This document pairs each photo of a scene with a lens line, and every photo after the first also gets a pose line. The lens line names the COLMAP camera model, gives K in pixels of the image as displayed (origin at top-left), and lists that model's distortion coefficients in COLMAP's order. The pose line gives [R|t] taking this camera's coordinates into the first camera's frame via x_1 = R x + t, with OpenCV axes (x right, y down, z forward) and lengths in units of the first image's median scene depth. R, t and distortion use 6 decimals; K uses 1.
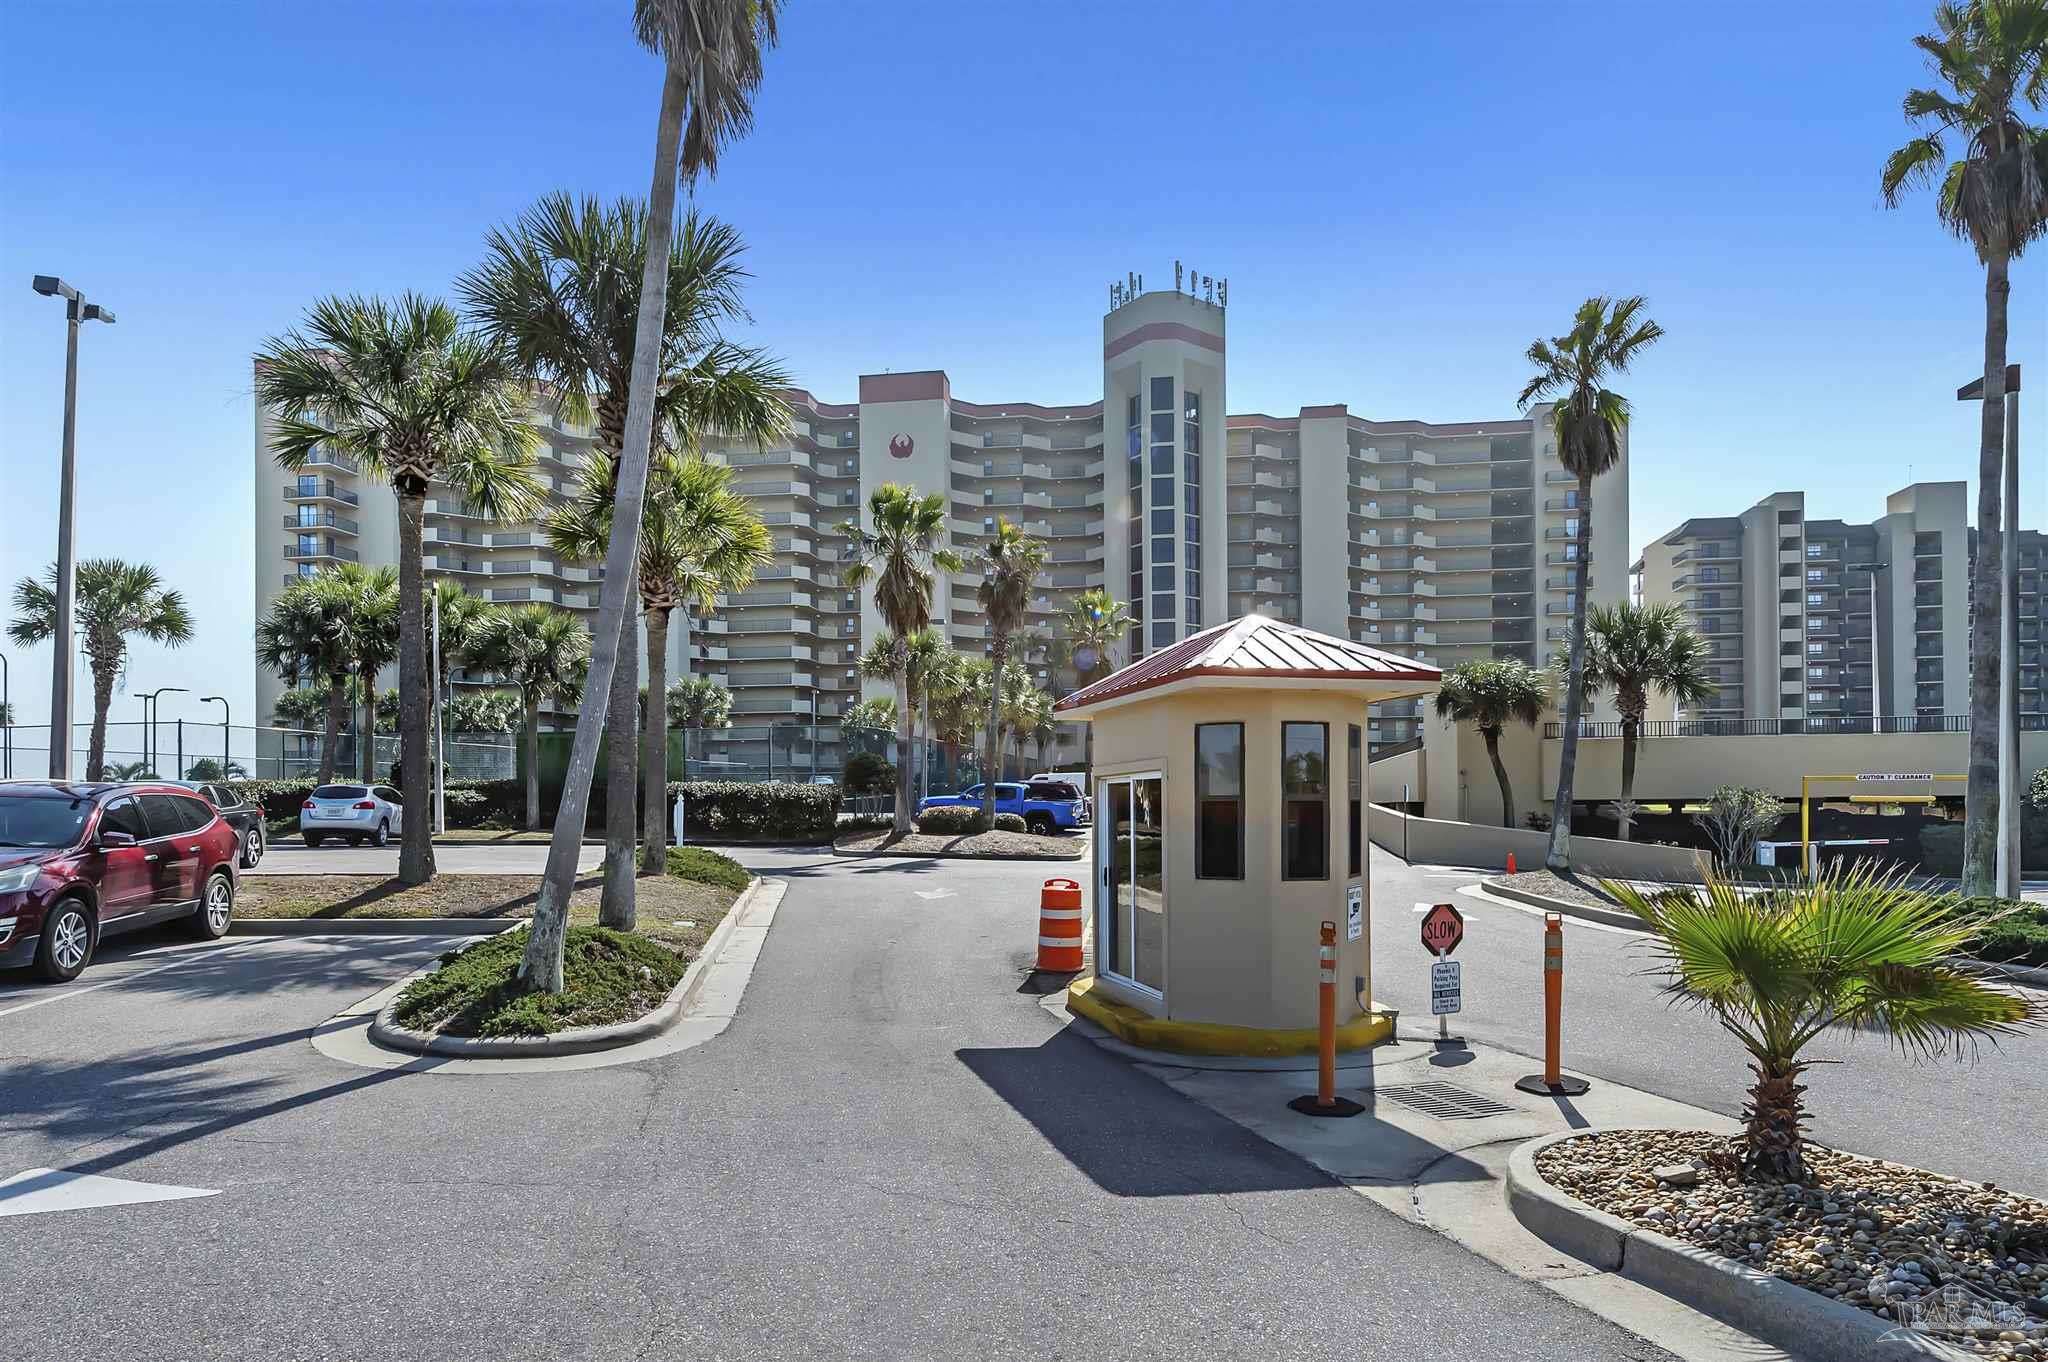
lens RADIAL K [[1153.1, 0, 1005.7], [0, 1153.1, 798.1], [0, 0, 1]] dist [0.000866, 0.001565]
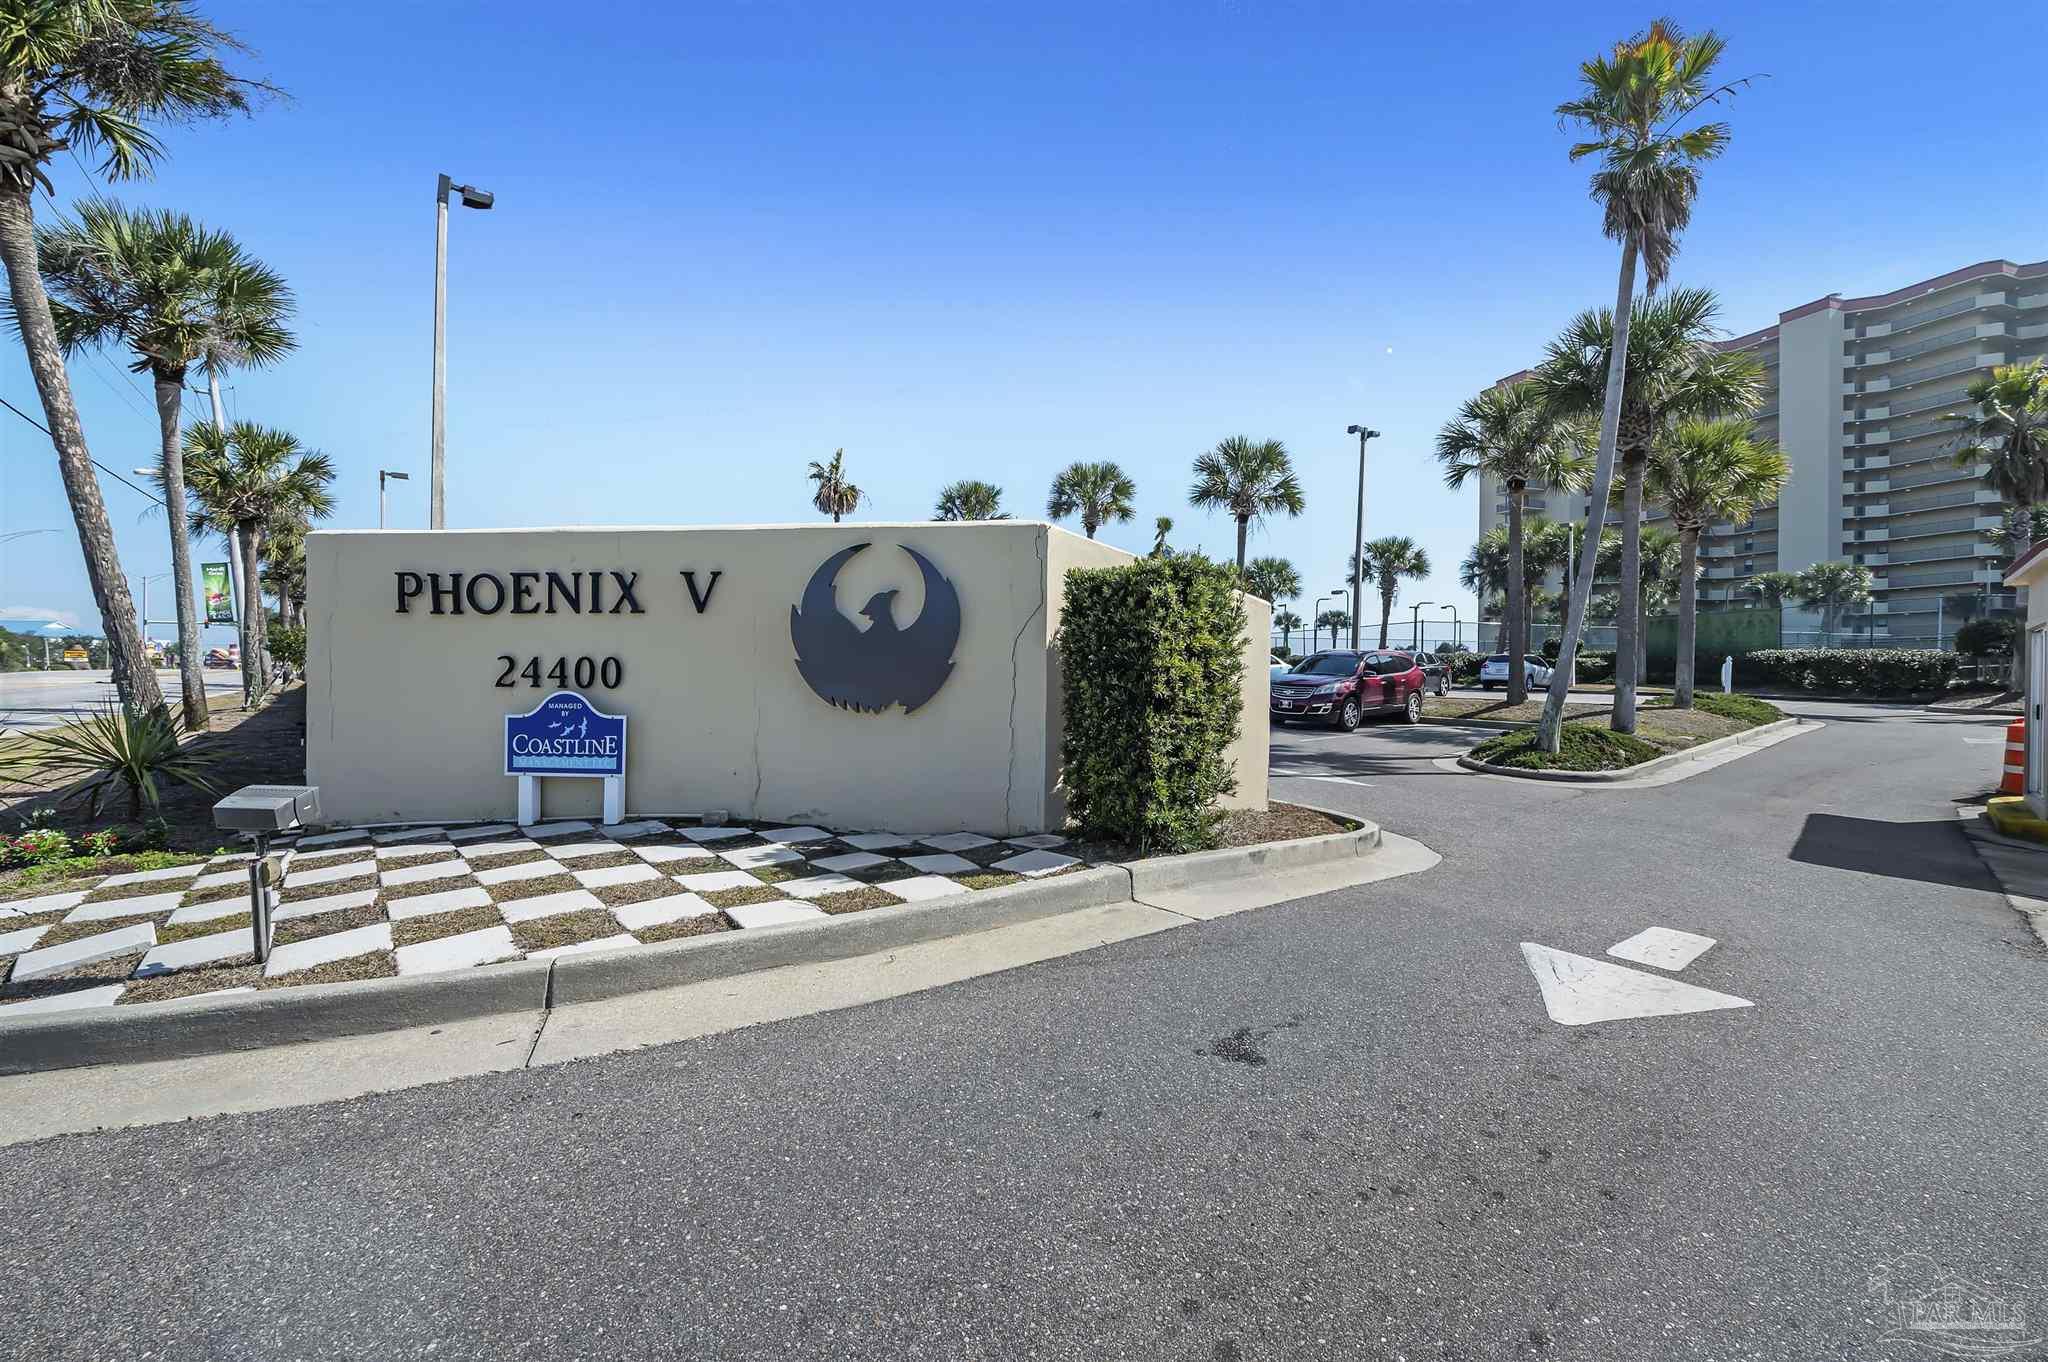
lens RADIAL K [[817.2, 0, 1022.8], [0, 817.2, 678.3], [0, 0, 1]] dist [-0.001079, -0.000221]
pose [[0.451459, 0.014225, -0.892179, 0.290660], [-0.006490, 0.999899, 0.012659, 0.022232], [0.892268, 0.000076, 0.451505, -0.275858]]
